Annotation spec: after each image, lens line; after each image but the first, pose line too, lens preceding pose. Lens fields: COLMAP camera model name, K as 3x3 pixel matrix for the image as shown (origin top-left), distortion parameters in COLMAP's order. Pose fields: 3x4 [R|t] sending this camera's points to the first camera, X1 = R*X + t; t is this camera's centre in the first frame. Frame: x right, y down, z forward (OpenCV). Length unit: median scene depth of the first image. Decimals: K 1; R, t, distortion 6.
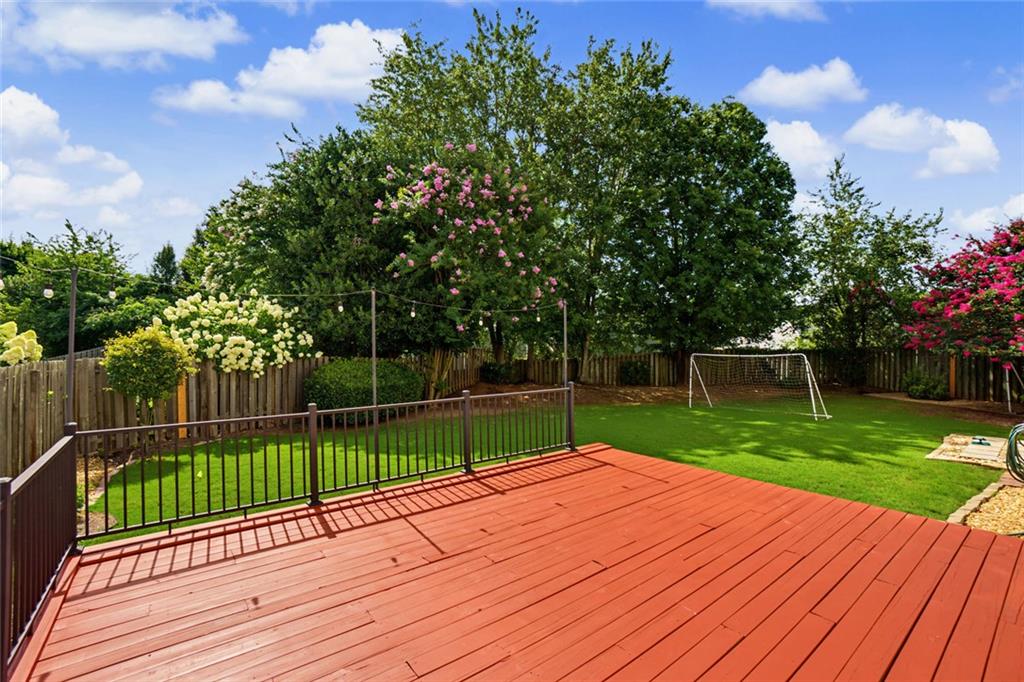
lens RADIAL K [[448.7, 0, 514.0], [0, 448.7, 340.3], [0, 0, 1]] dist [-0.033449, 0.000409]
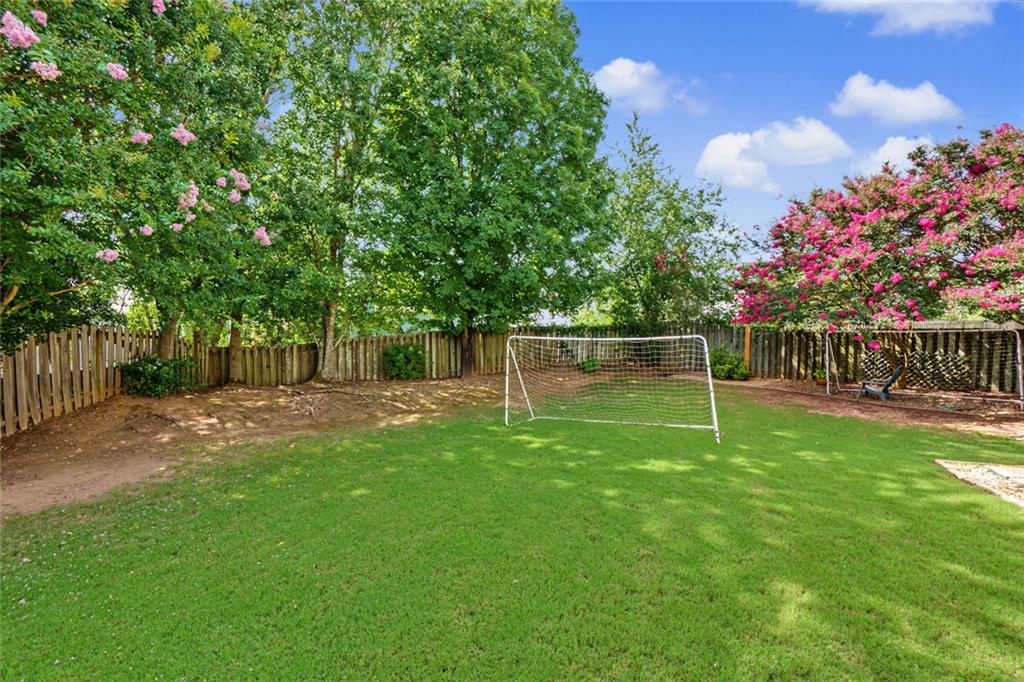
lens RADIAL K [[448.7, 0, 498.5], [0, 448.7, 325.3], [0, 0, 1]] dist [-0.033449, 0.000409]
pose [[0.876905, -0.011830, 0.480518, 0.067276], [0.001333, 0.999753, 0.022179, 0.000869], [-0.480662, -0.018809, 0.876704, 0.335171]]
